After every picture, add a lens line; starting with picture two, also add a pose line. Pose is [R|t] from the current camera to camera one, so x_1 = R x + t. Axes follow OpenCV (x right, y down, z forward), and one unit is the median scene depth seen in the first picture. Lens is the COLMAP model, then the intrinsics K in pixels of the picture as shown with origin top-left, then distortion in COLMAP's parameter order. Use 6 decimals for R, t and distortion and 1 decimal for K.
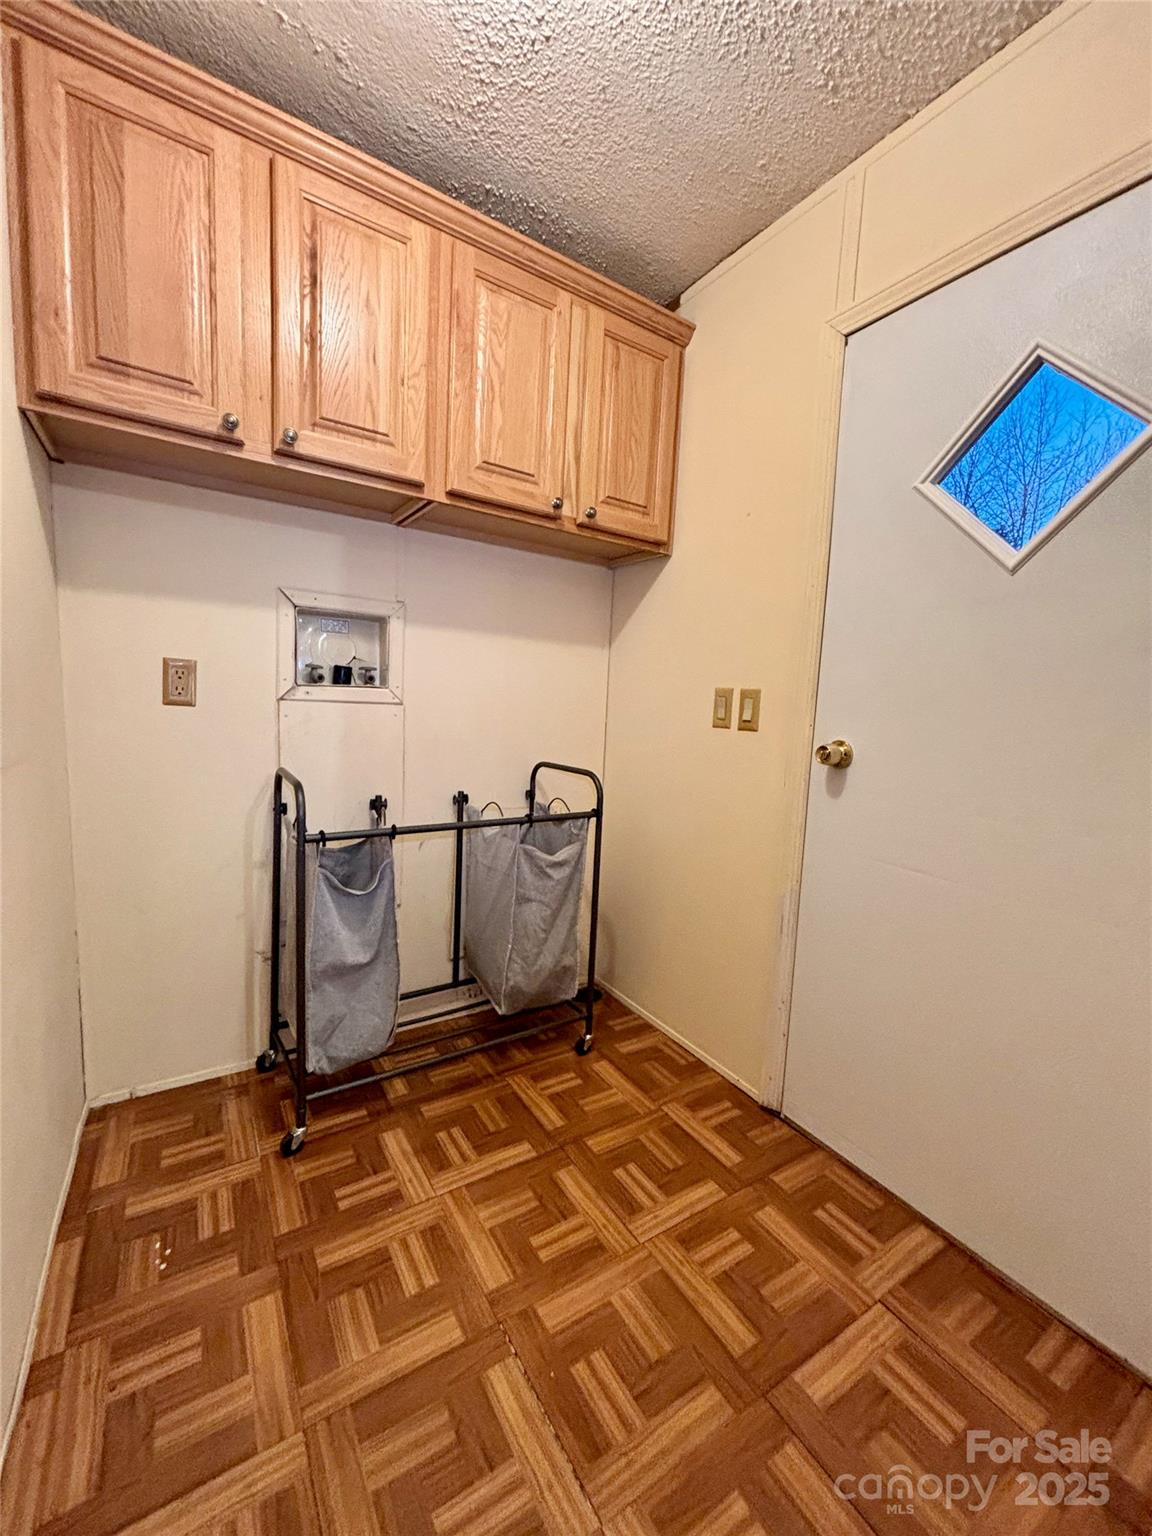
lens RADIAL K [[620.2, 0, 585.9], [0, 620.2, 772.6], [0, 0, 1]] dist [0.004458, -0.001199]
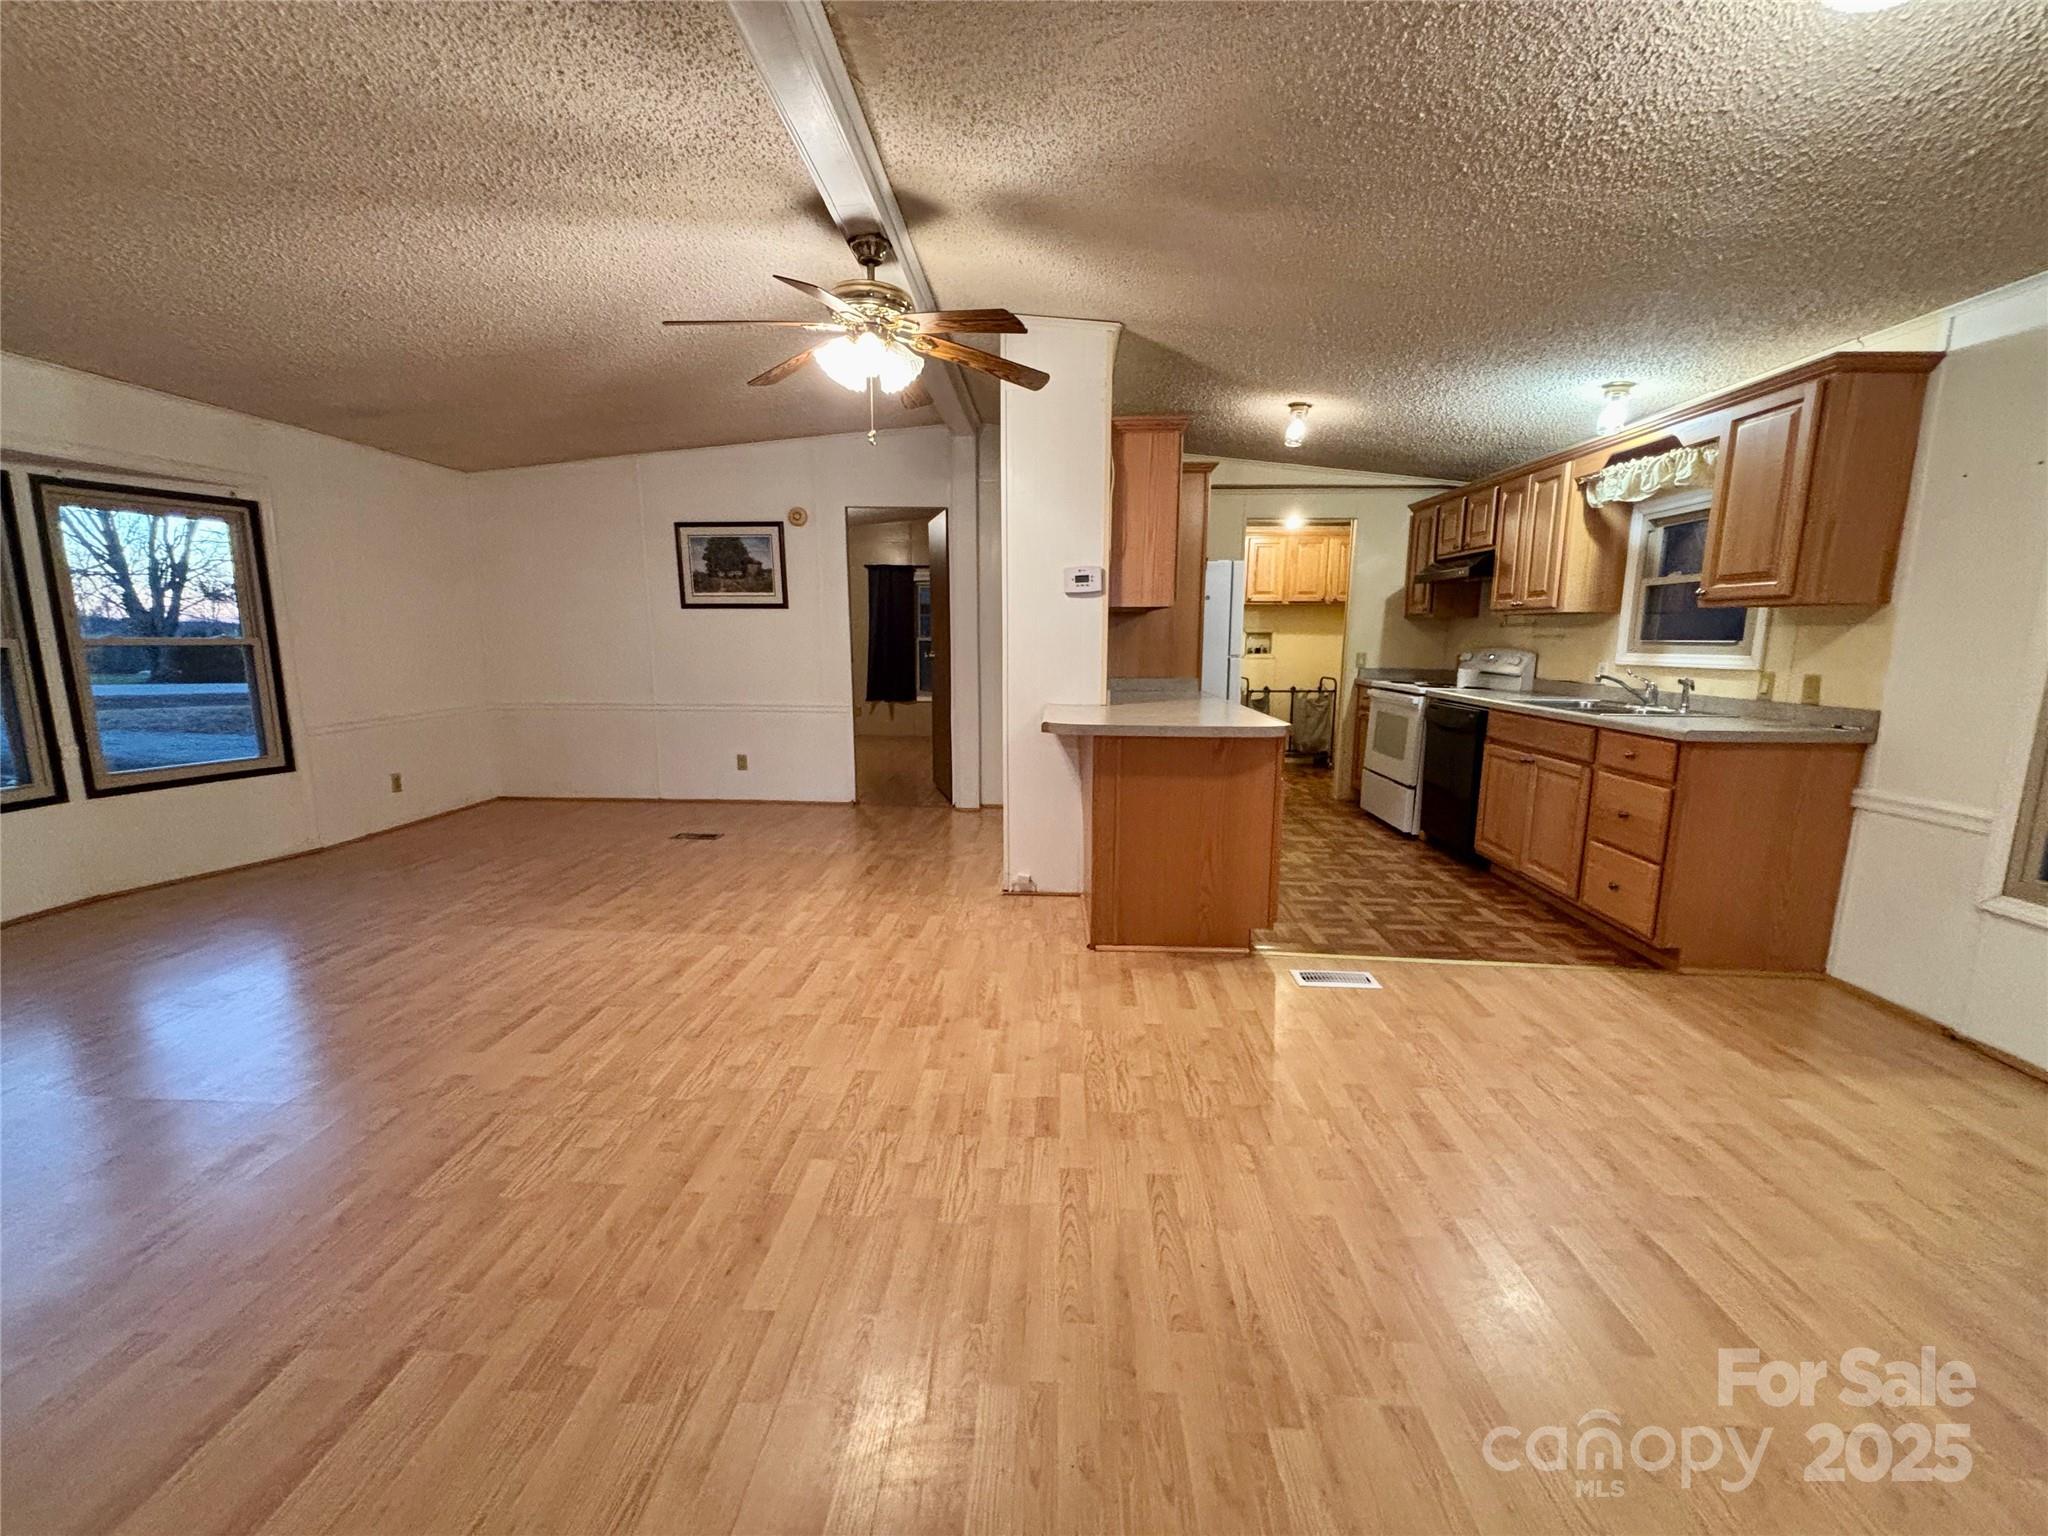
lens RADIAL K [[827.0, 0, 1024.5], [0, 827.0, 761.8], [0, 0, 1]] dist [0.004458, -0.001199]
pose [[0.816274, 0.044754, -0.575929, 1.297350], [-0.030650, 0.998945, 0.034184, 0.364298], [0.576851, -0.010251, 0.816785, -3.729693]]
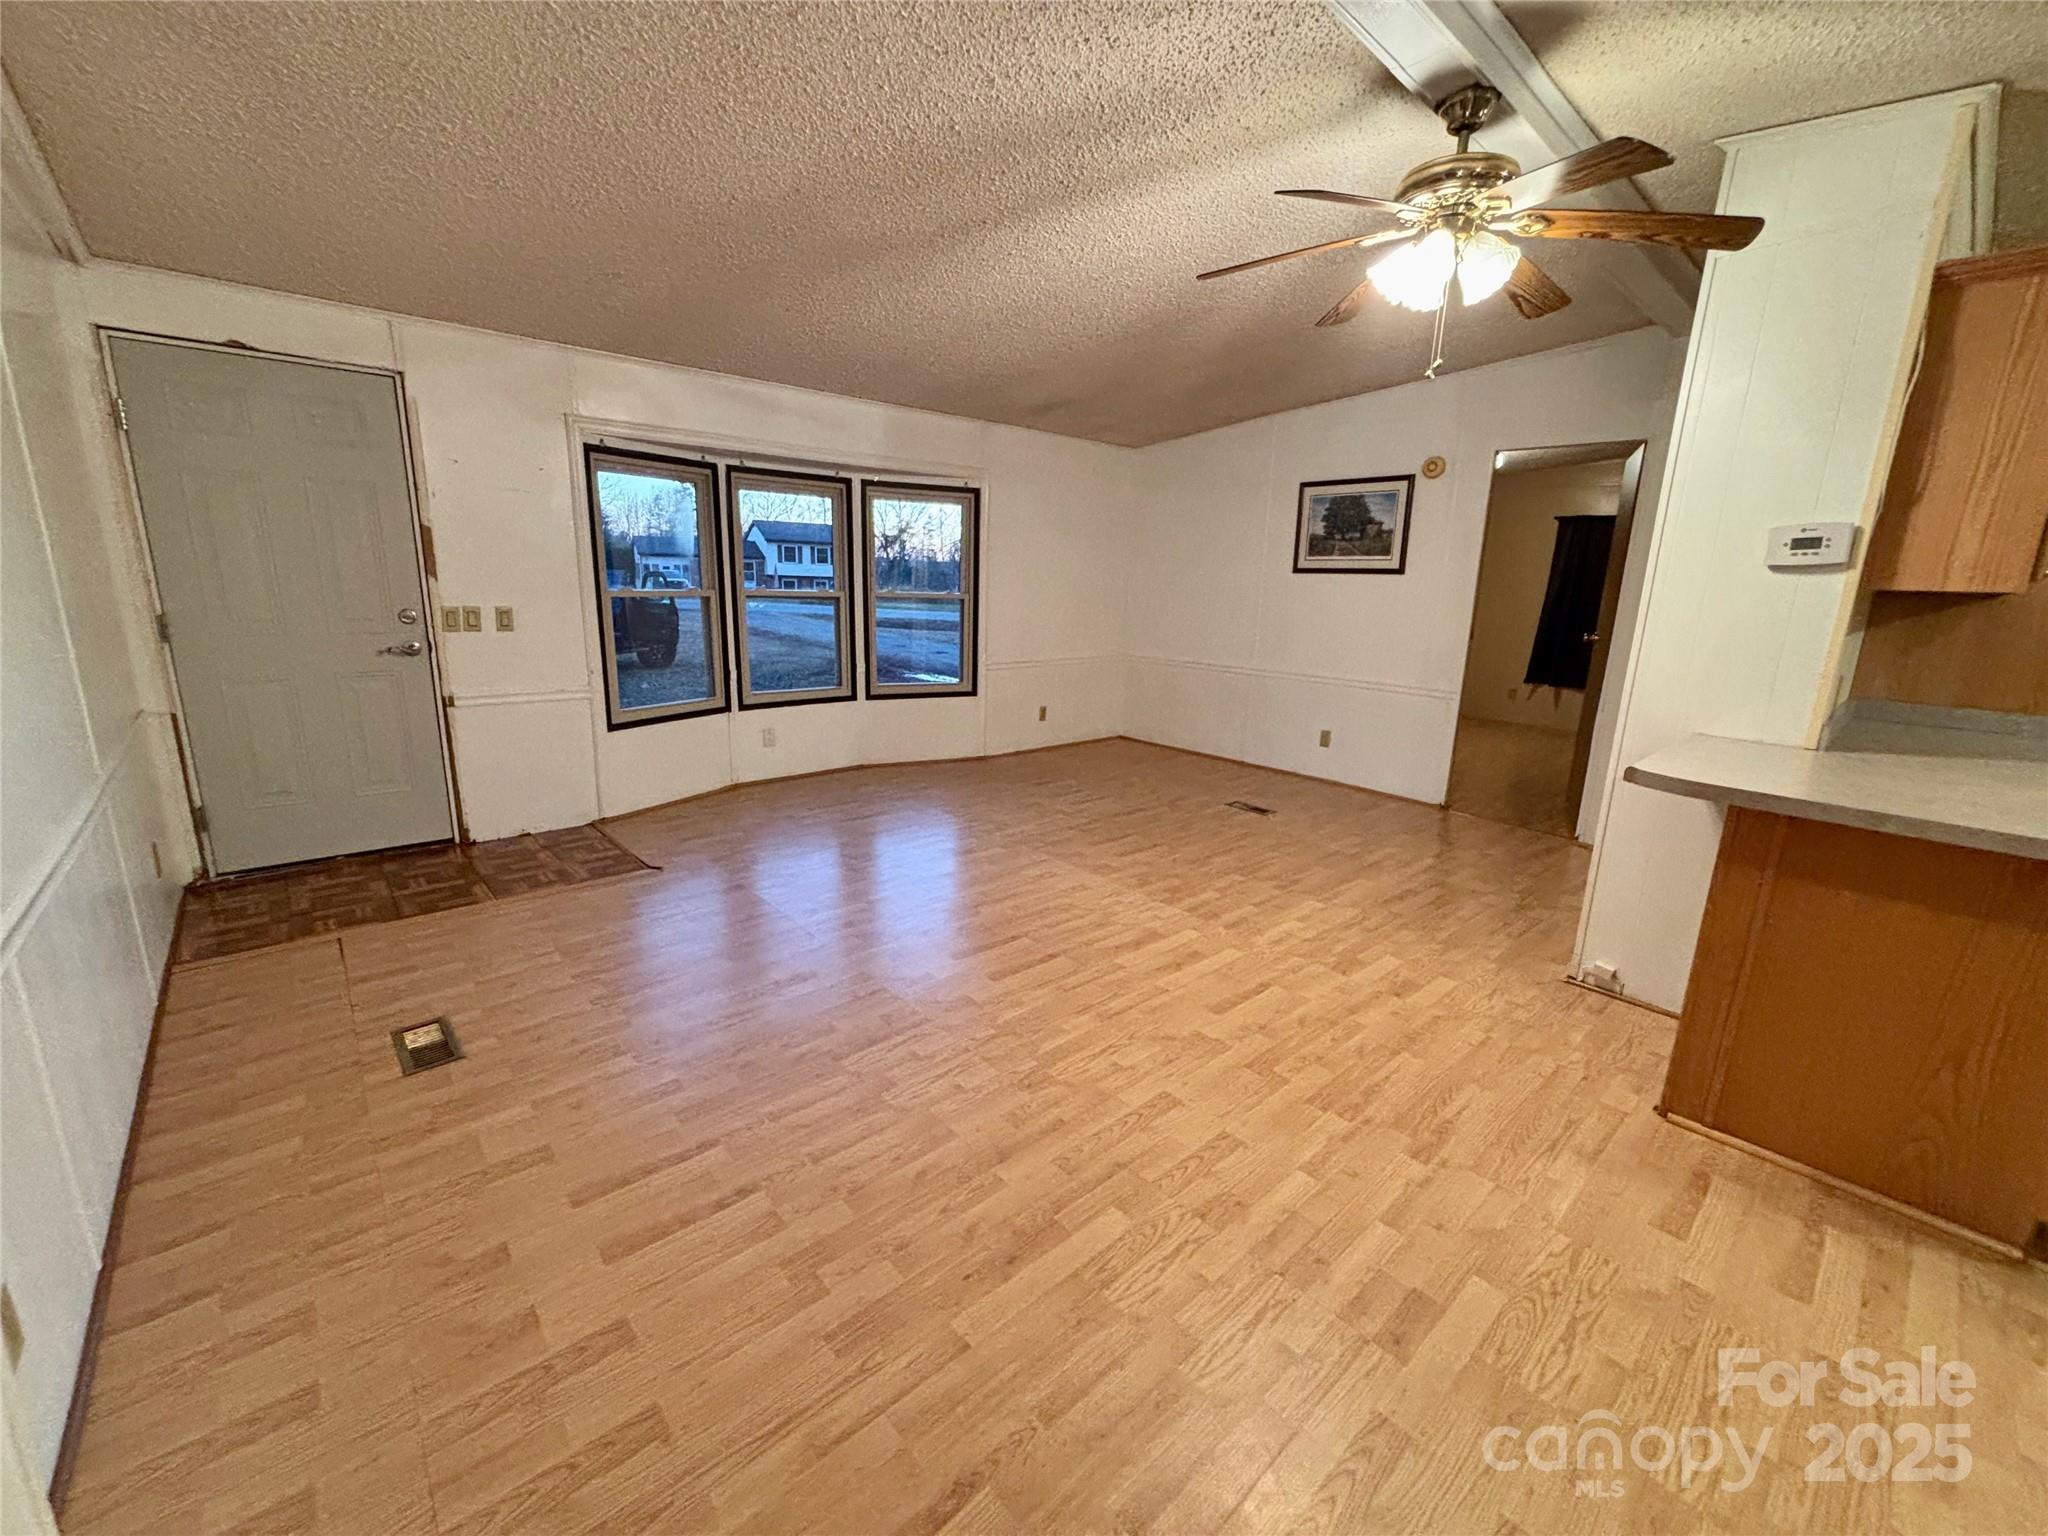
lens RADIAL K [[827.0, 0, 1023.7], [0, 827.0, 763.2], [0, 0, 1]] dist [0.004458, -0.001199]
pose [[0.161511, 0.178489, -0.970596, 1.324186], [-0.134452, 0.978318, 0.157535, 0.257467], [0.977669, 0.105055, 0.182008, -3.310116]]
